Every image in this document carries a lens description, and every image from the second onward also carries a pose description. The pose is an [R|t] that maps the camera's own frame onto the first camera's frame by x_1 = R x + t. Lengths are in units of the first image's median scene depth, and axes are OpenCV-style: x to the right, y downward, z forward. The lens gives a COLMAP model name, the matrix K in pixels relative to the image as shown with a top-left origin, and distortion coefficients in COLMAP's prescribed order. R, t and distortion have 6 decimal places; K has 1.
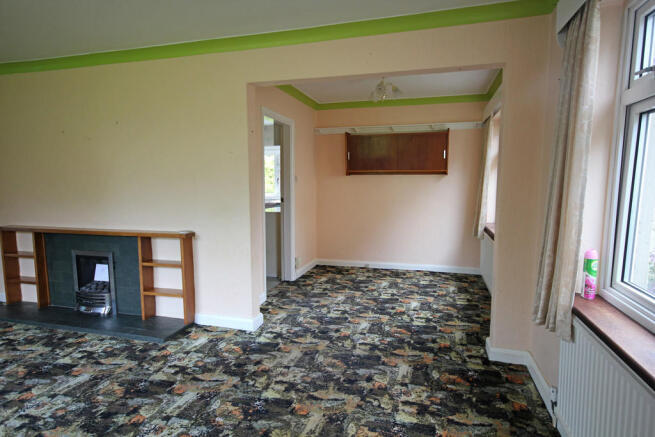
lens RADIAL K [[367.2, 0, 327.1], [0, 367.2, 219.6], [0, 0, 1]] dist [0.000272, 0.000050]
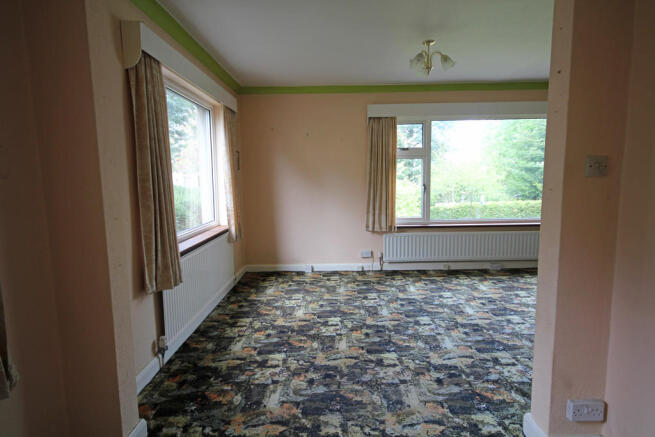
lens RADIAL K [[367.2, 0, 326.2], [0, 367.2, 218.9], [0, 0, 1]] dist [0.000272, 0.000050]
pose [[-0.963393, 0.043739, -0.264499, 0.321016], [-0.014602, 0.976576, 0.214675, -0.192021], [0.267694, 0.210678, -0.940189, 1.880622]]
